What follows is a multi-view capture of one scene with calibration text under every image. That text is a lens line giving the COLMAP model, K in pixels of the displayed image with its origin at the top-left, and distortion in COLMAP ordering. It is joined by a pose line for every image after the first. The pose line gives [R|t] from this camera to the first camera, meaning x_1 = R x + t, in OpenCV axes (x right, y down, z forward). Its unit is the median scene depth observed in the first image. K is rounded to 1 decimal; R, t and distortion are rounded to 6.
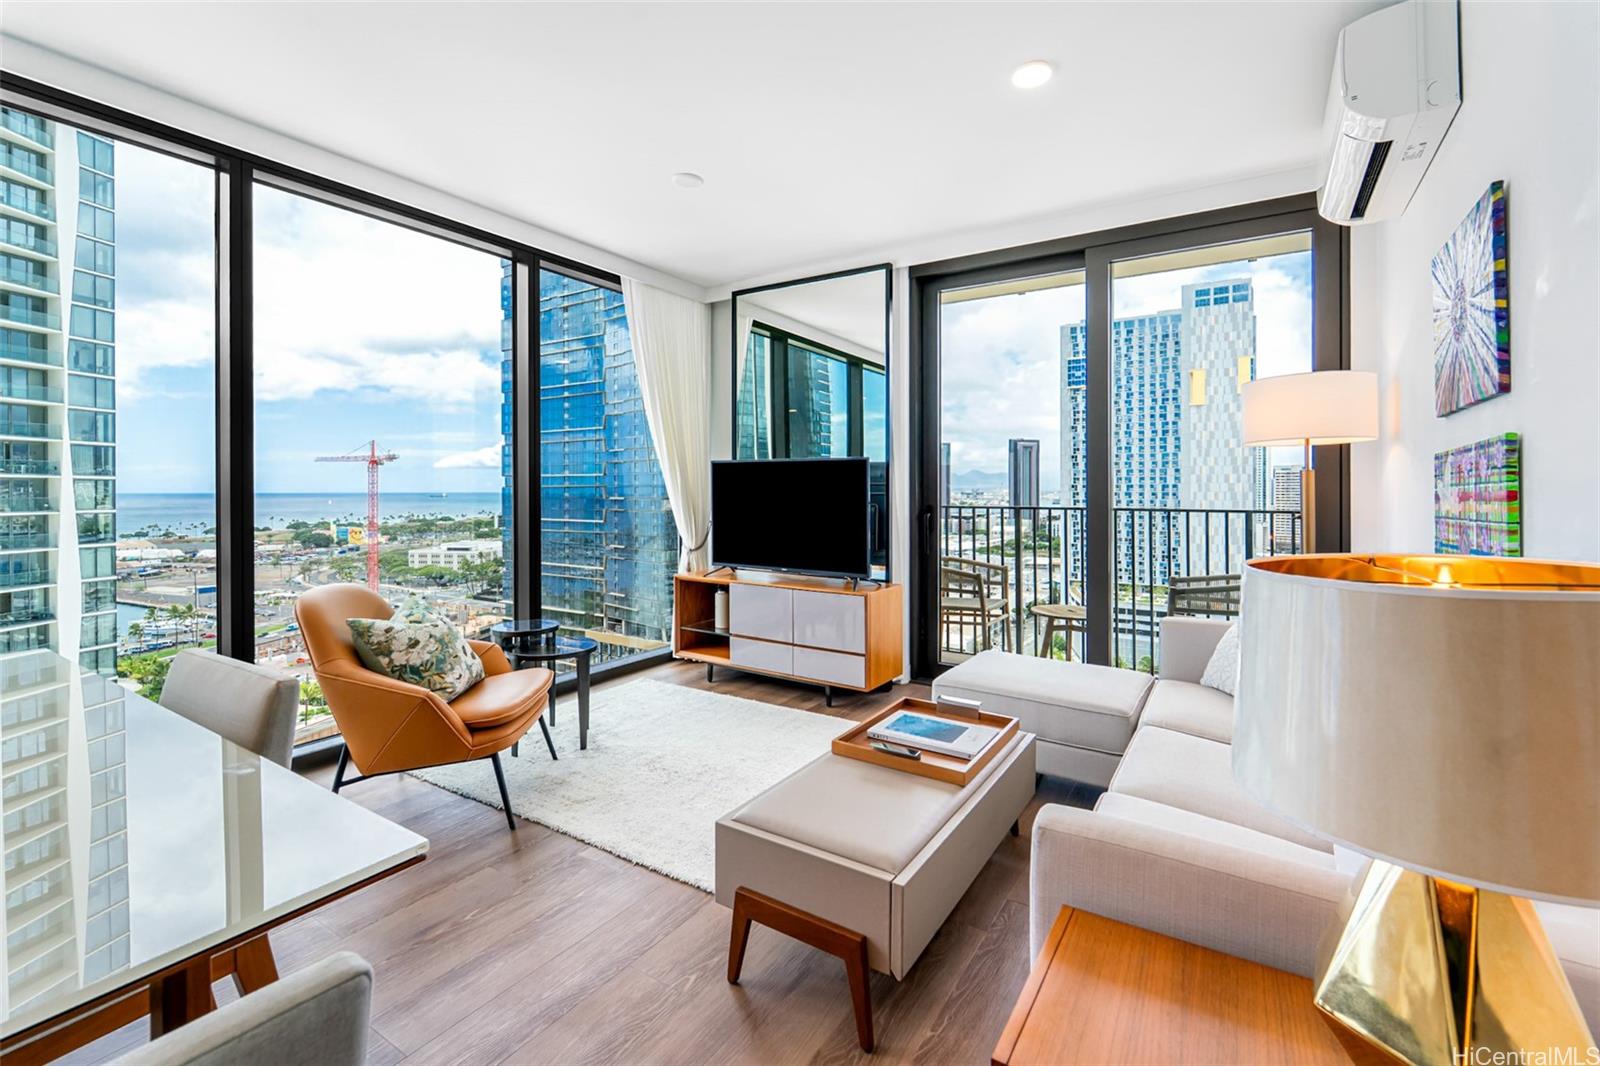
lens RADIAL K [[700.4, 0, 831.1], [0, 700.4, 491.6], [0, 0, 1]] dist [-0.006449, 0.000592]
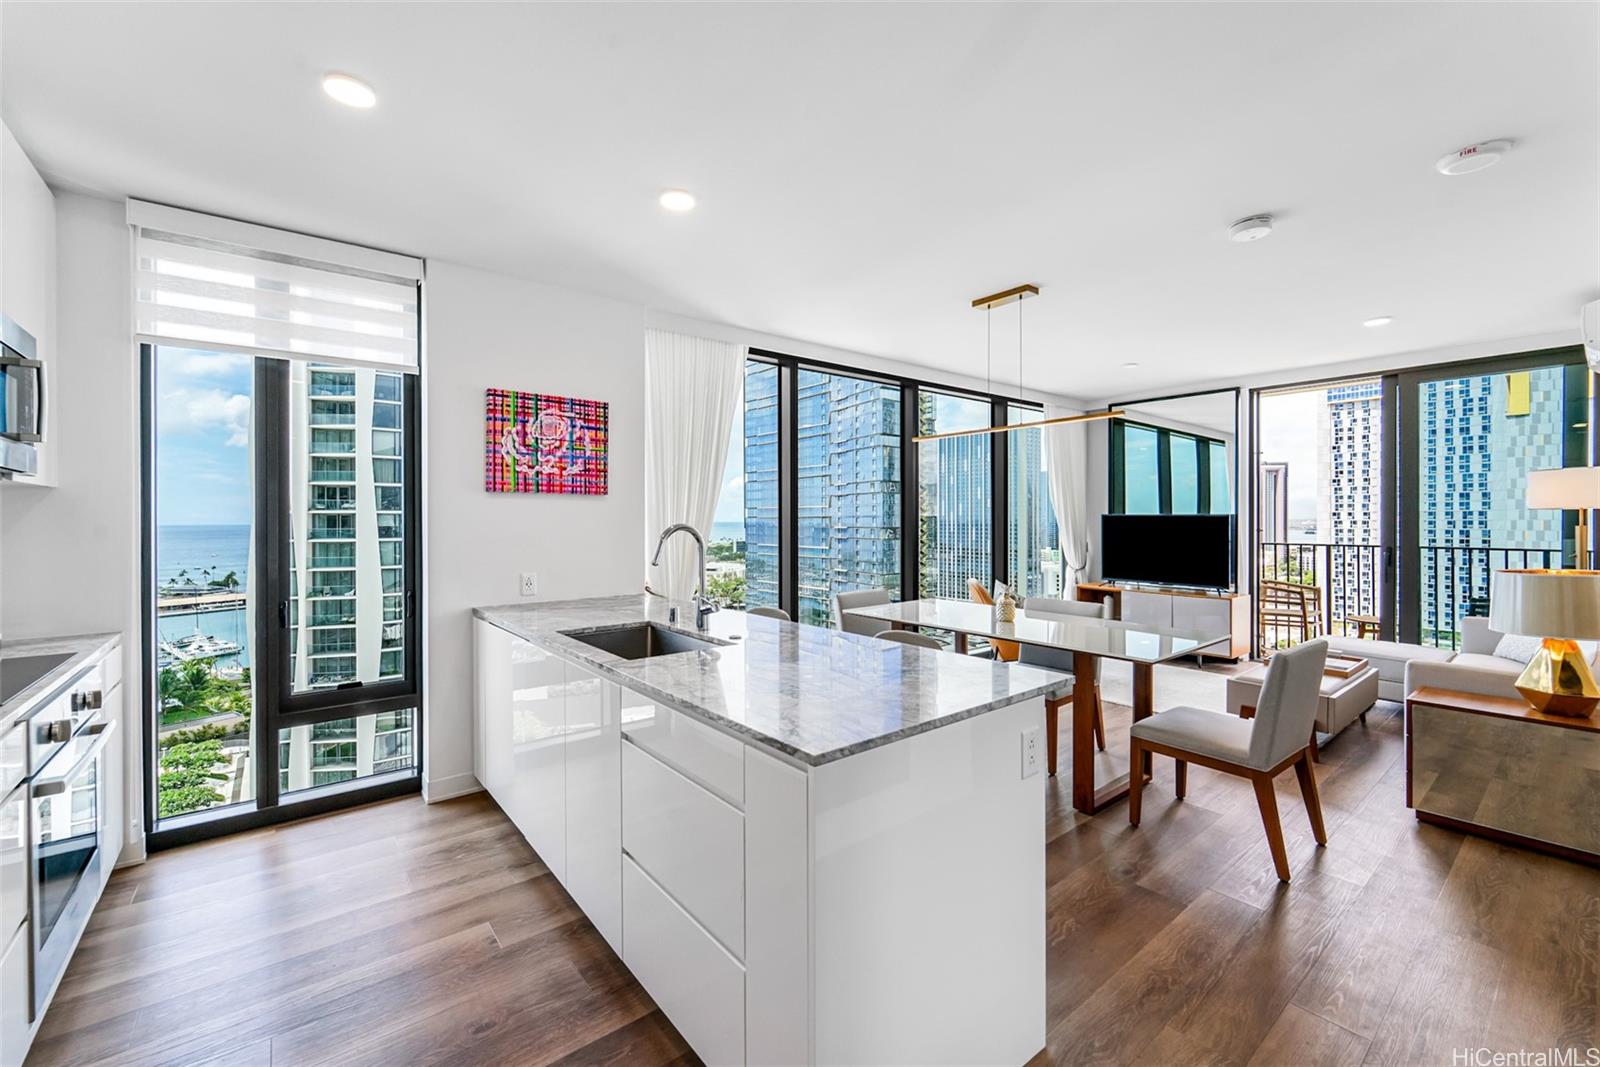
lens RADIAL K [[665.3, 0, 799.2], [0, 665.3, 519.3], [0, 0, 1]] dist [-0.001267, -0.000981]
pose [[0.941505, -0.002927, -0.336986, -0.031134], [0.002435, 0.999995, -0.001882, -0.003113], [0.336990, 0.000952, 0.941508, -0.065929]]
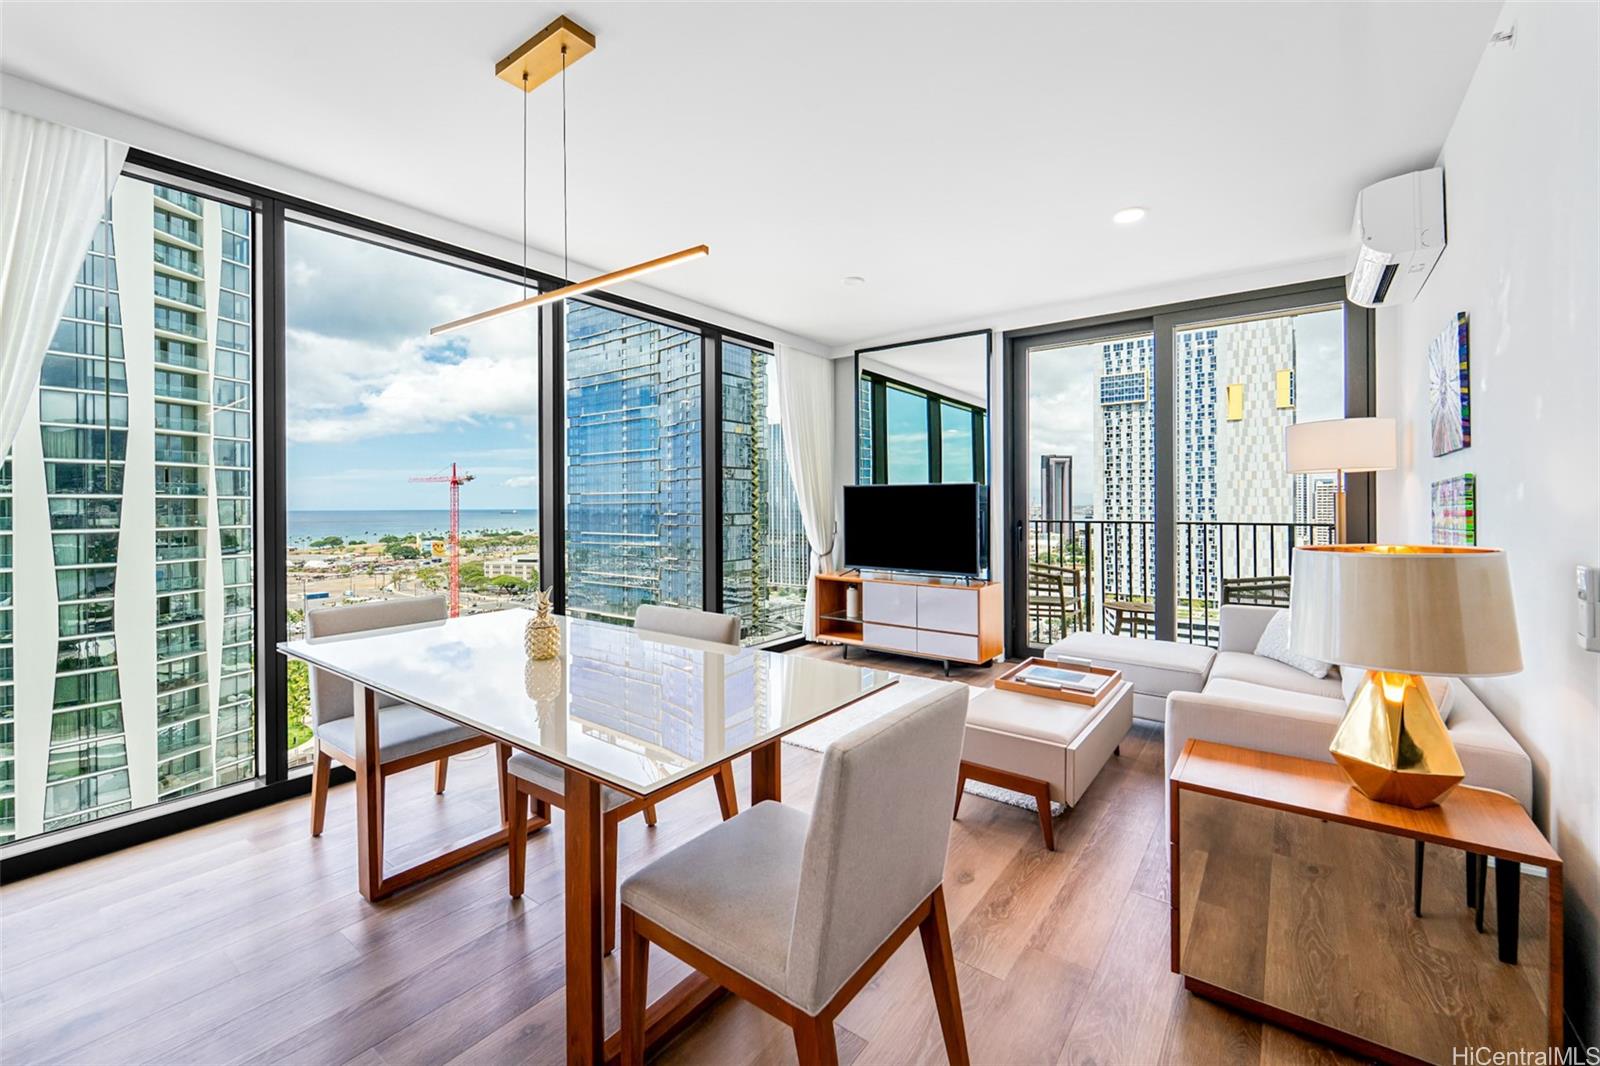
lens RADIAL K [[665.3, 0, 808.4], [0, 665.3, 506.9], [0, 0, 1]] dist [-0.001267, -0.000981]
pose [[0.996205, -0.004113, -0.086943, -0.013022], [0.004094, 0.999992, -0.000401, -0.000468], [0.086944, 0.000044, 0.996213, -0.021149]]
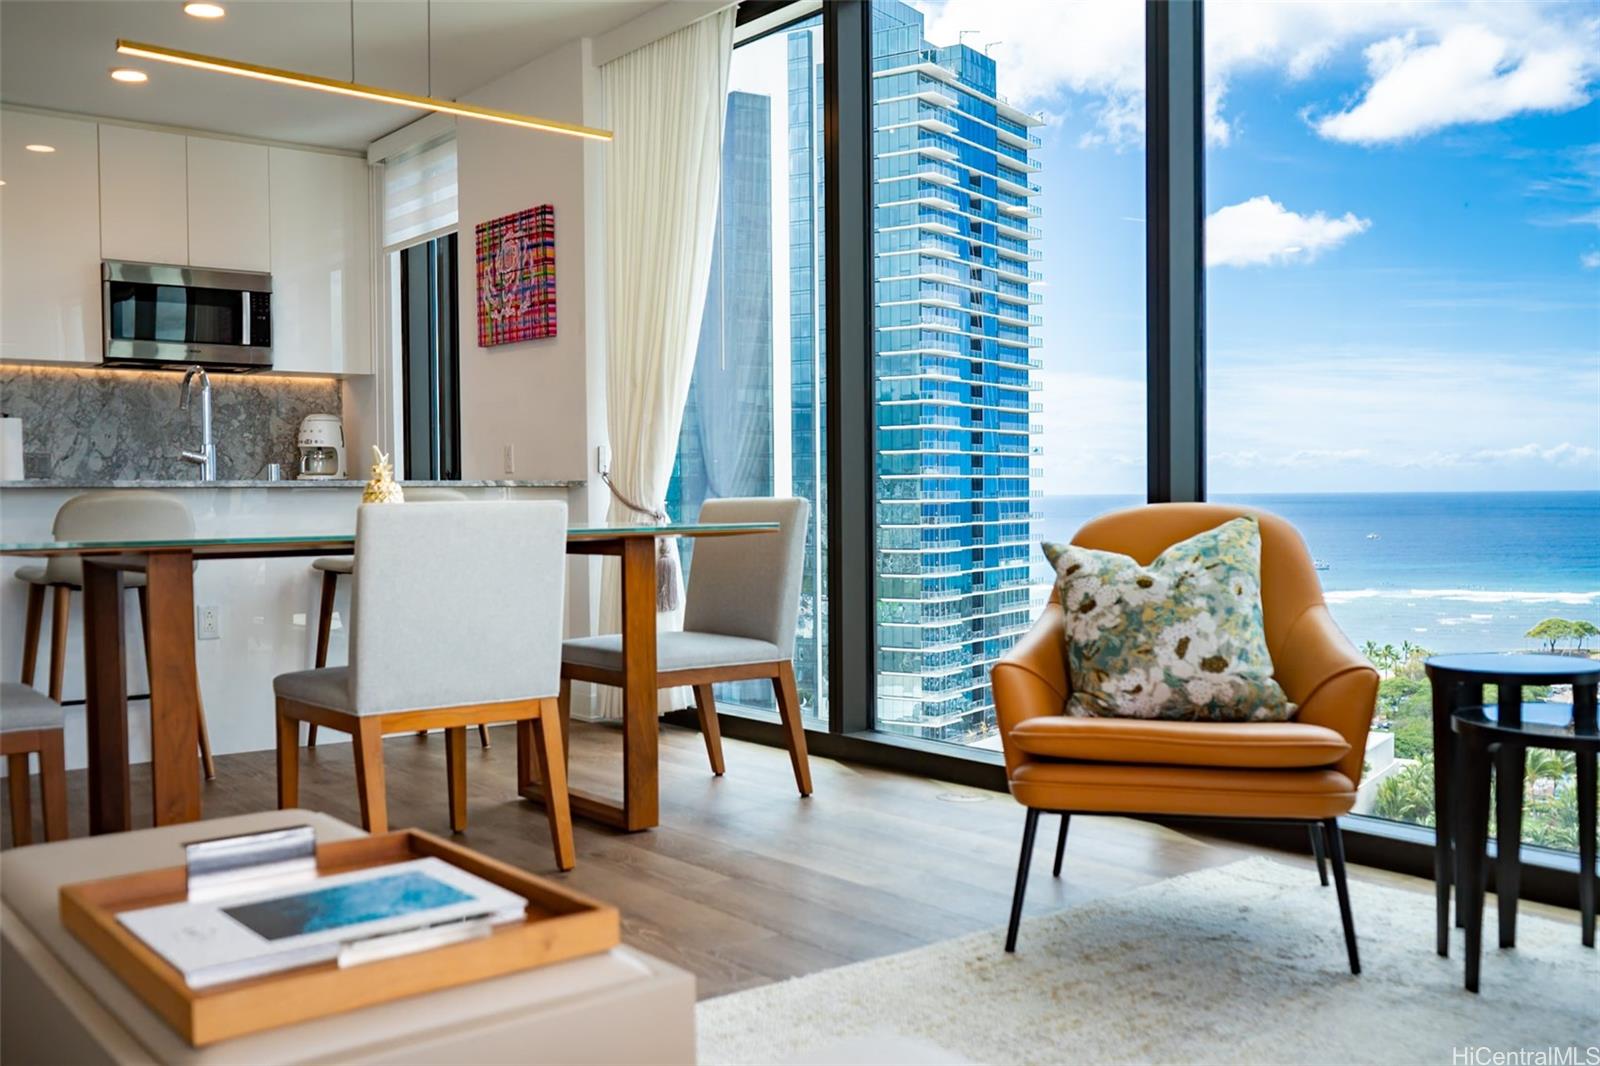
lens RADIAL K [[1537.1, 0, 780.0], [0, 1537.1, 536.6], [0, 0, 1]] dist [-0.003346, 0.000000]
pose [[-0.349082, 0.029316, -0.936634, 0.032393], [0.005684, 0.999558, 0.029167, 0.006568], [0.937075, 0.004858, -0.349094, 0.056763]]
